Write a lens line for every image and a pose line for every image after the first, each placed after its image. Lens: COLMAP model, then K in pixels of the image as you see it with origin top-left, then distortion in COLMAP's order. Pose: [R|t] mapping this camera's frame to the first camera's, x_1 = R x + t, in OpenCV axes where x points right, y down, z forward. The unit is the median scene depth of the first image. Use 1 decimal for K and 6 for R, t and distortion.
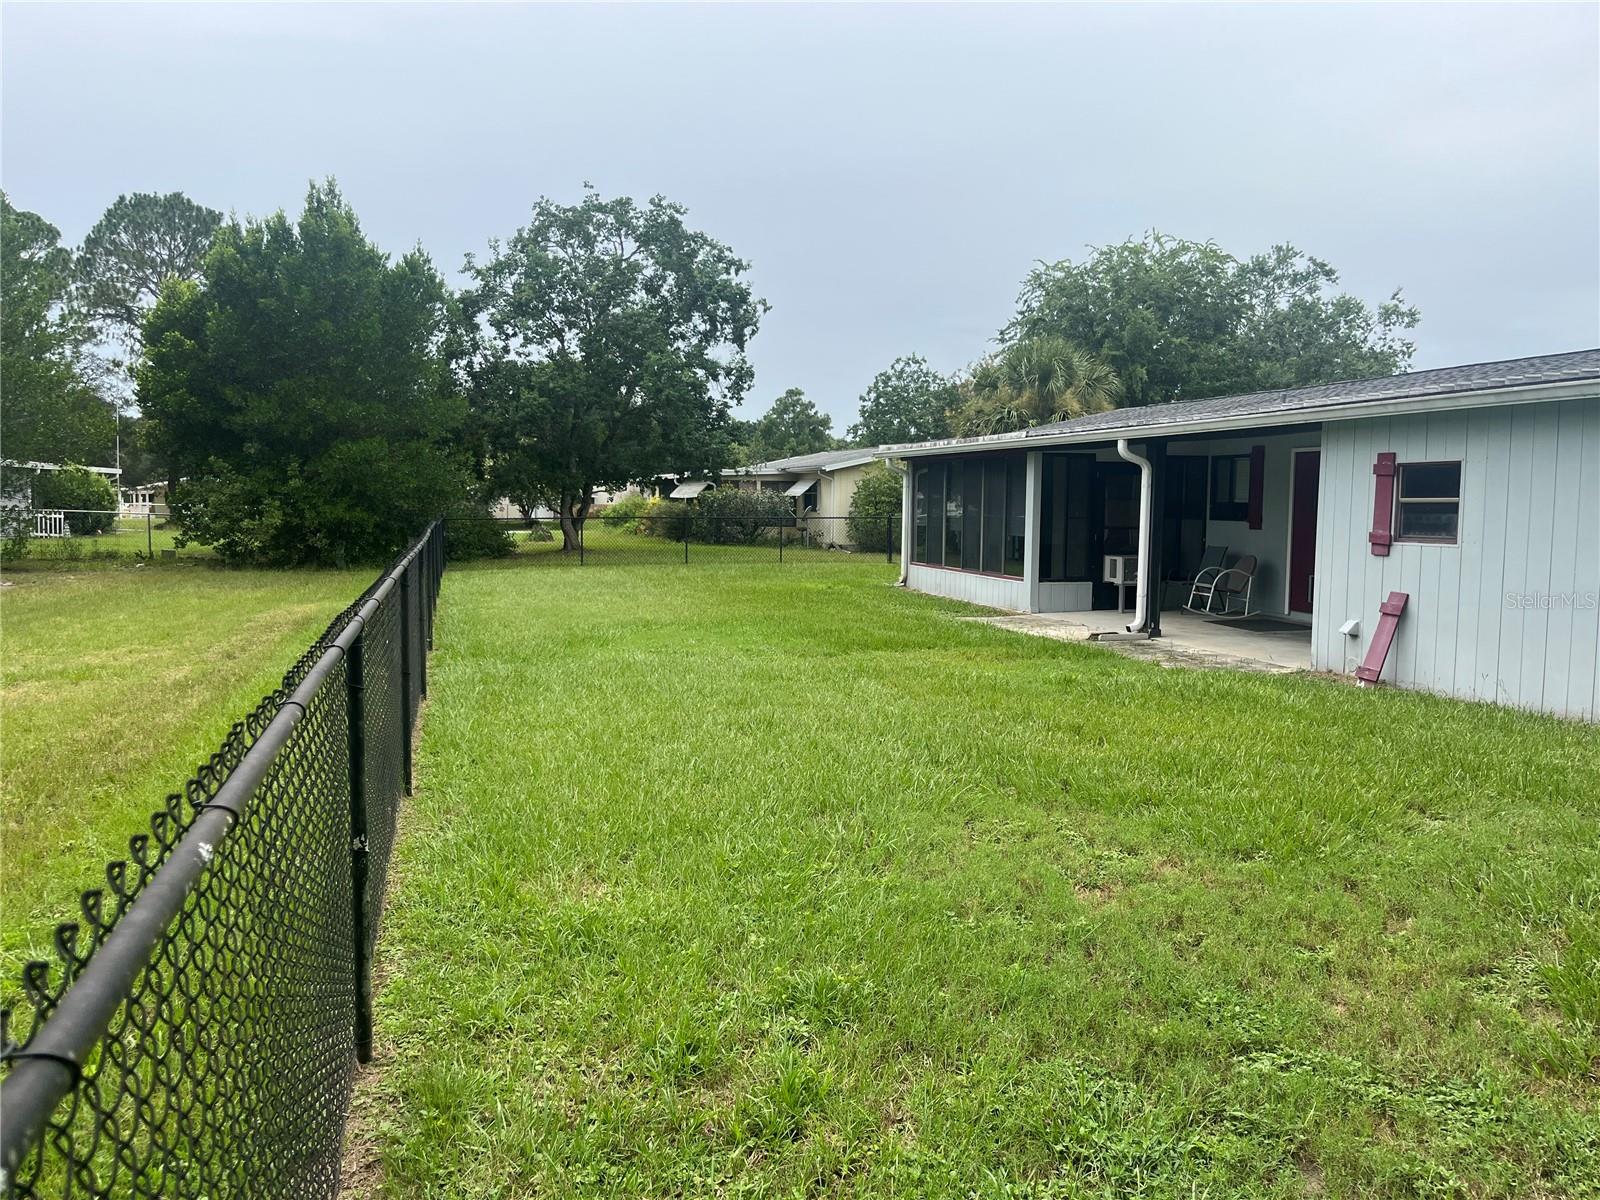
lens RADIAL K [[1273.5, 0, 796.8], [0, 1273.5, 606.8], [0, 0, 1]] dist [0.104446, -0.128534]
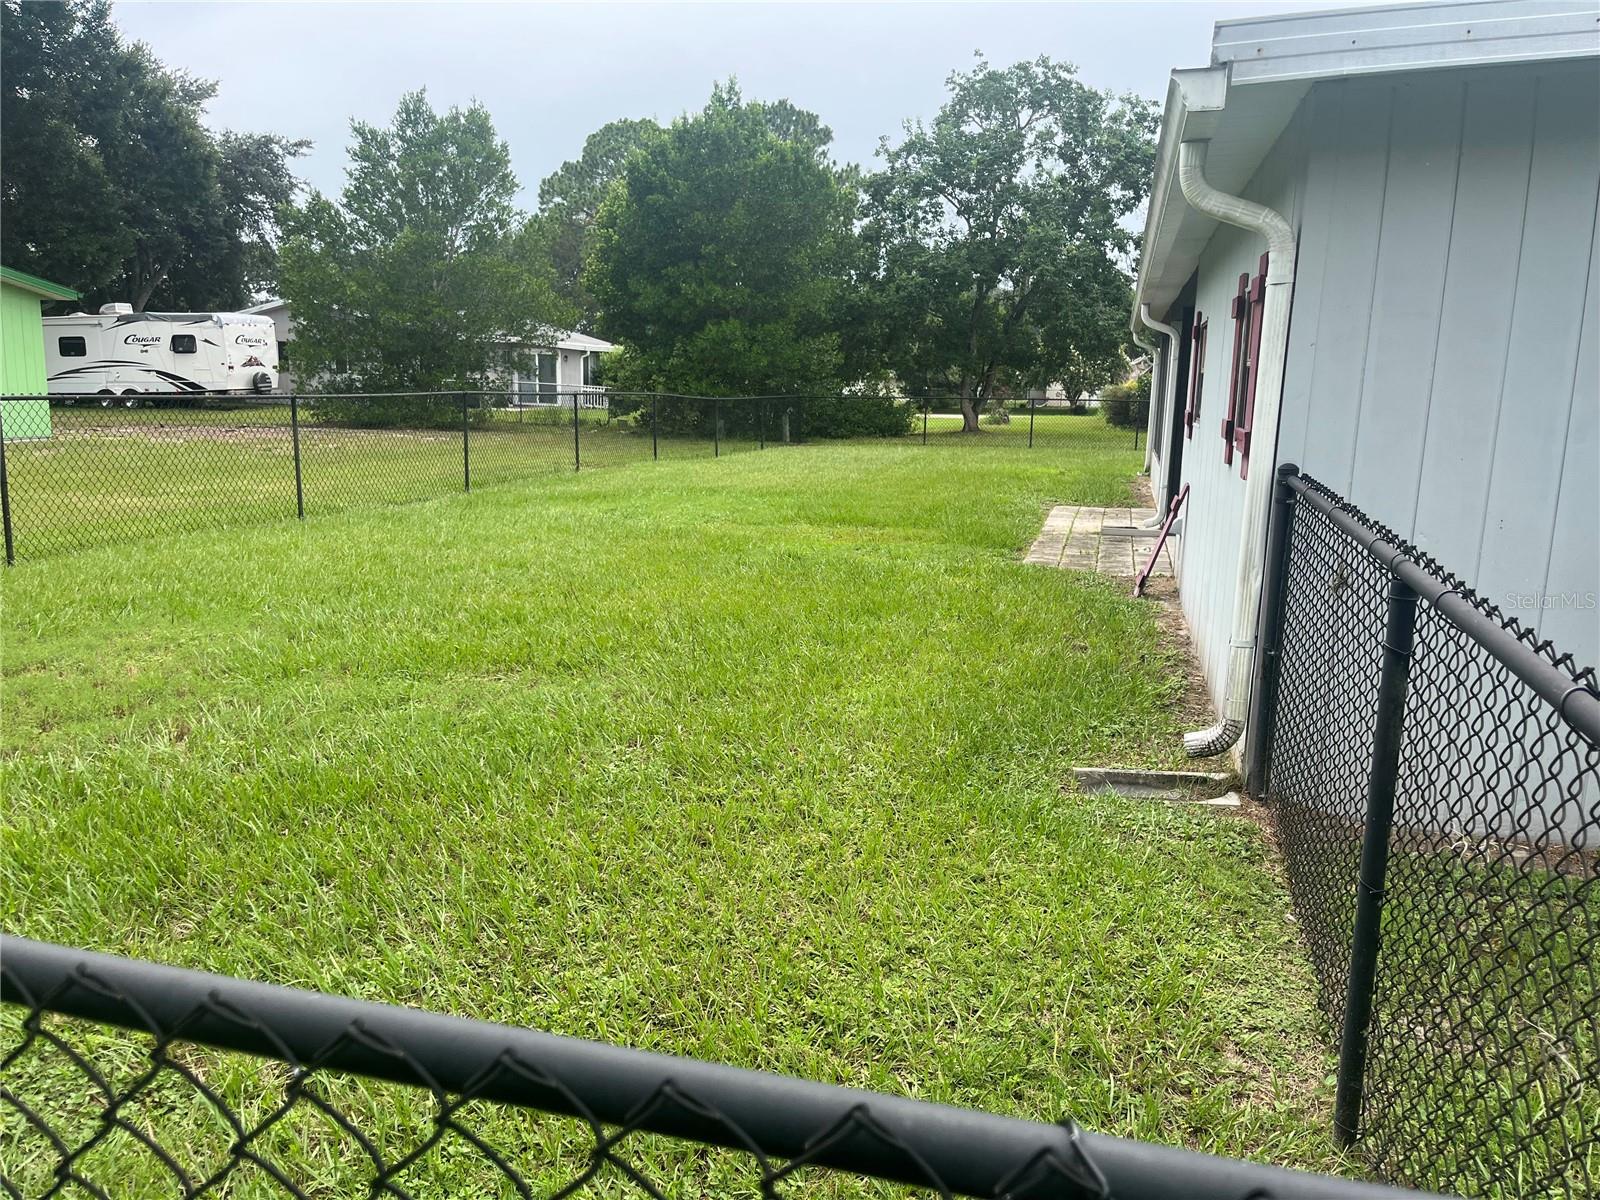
lens RADIAL K [[1273.5, 0, 796.8], [0, 1273.5, 606.8], [0, 0, 1]] dist [0.104446, -0.128534]
pose [[0.859197, 0.104631, -0.500832, 0.251661], [-0.062251, 0.992972, 0.100653, -0.000635], [0.507844, -0.055304, 0.859672, 0.062649]]
